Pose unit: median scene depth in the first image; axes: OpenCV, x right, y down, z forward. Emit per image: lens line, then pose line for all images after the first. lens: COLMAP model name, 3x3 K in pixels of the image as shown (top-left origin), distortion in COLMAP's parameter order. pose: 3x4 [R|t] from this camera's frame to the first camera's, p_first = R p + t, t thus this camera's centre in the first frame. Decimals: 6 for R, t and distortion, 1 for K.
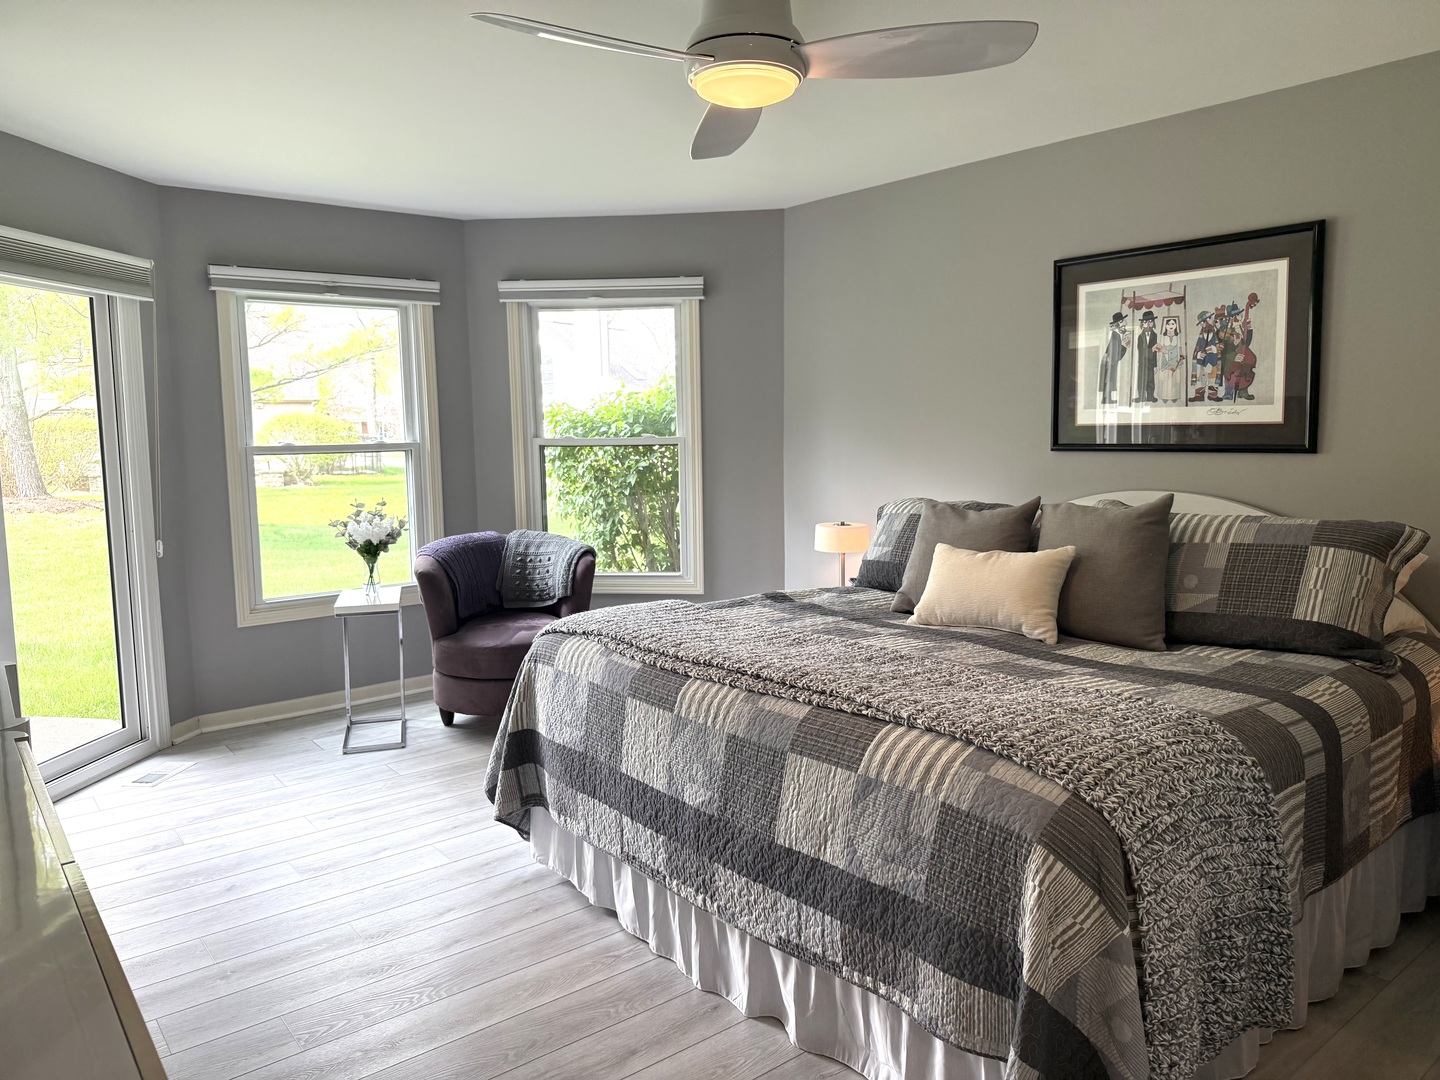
lens RADIAL K [[987.0, 0, 720.0], [0, 987.0, 540.0], [0, 0, 1]] dist [-0.002552, -0.004547]
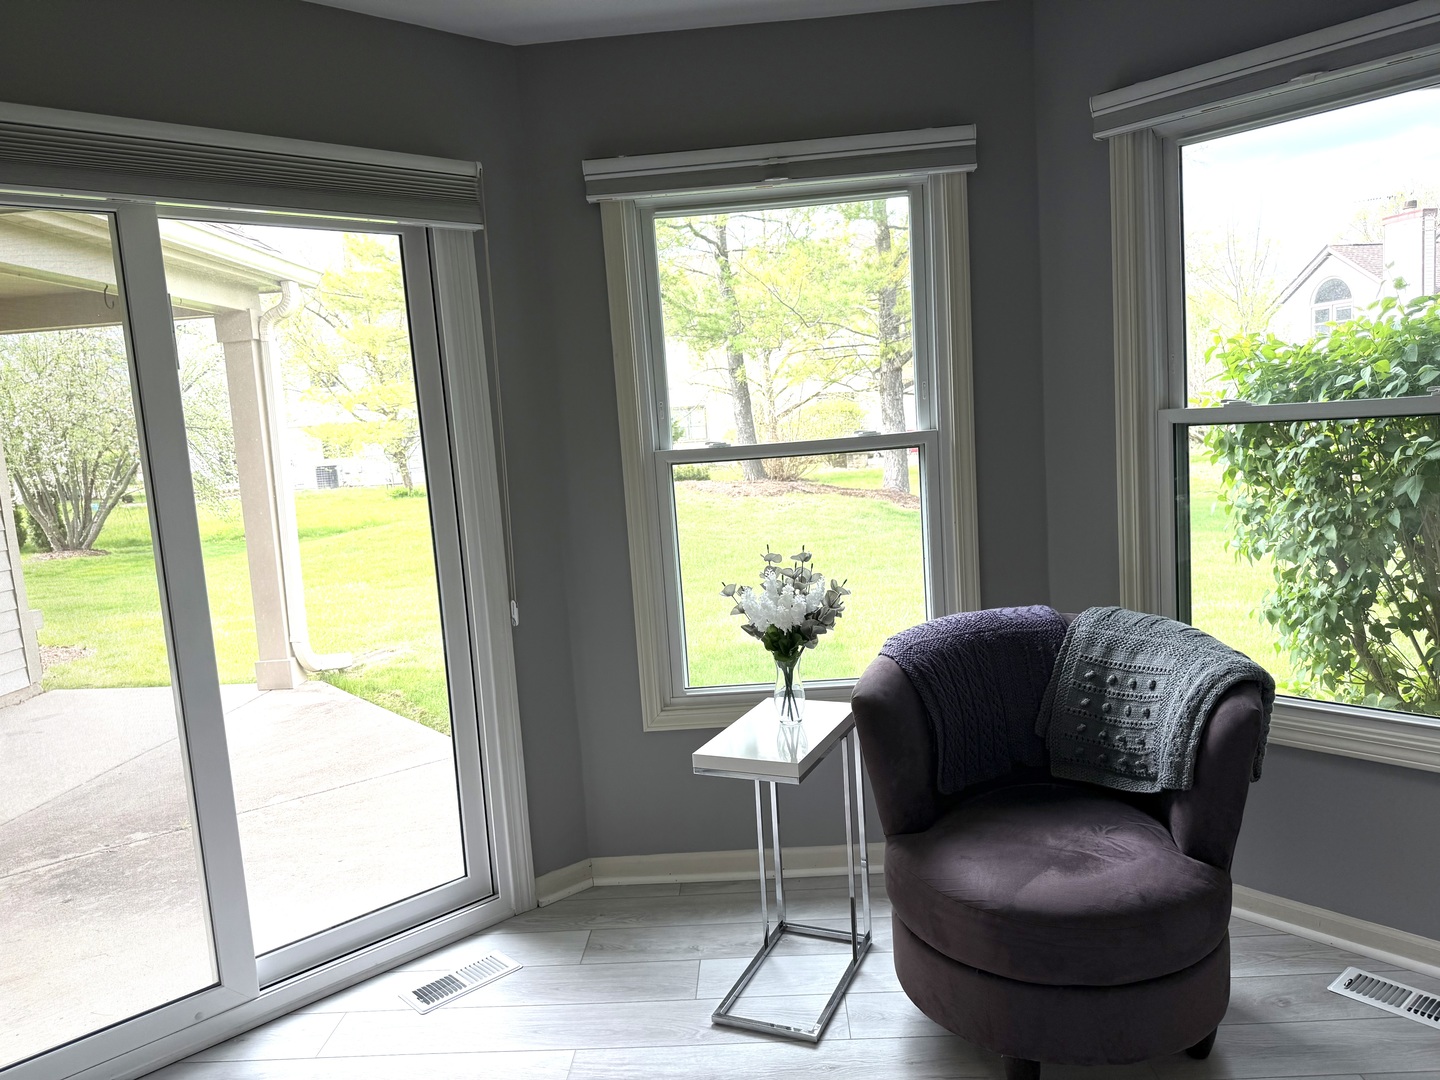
lens RADIAL K [[1018.0, 0, 720.0], [0, 1018.0, 540.0], [0, 0, 1]] dist [0.007316, -0.000664]
pose [[0.751464, 0.034845, -0.658853, -0.019926], [-0.015207, 0.999254, 0.035503, -0.059549], [0.659599, -0.016660, 0.751433, 0.531717]]
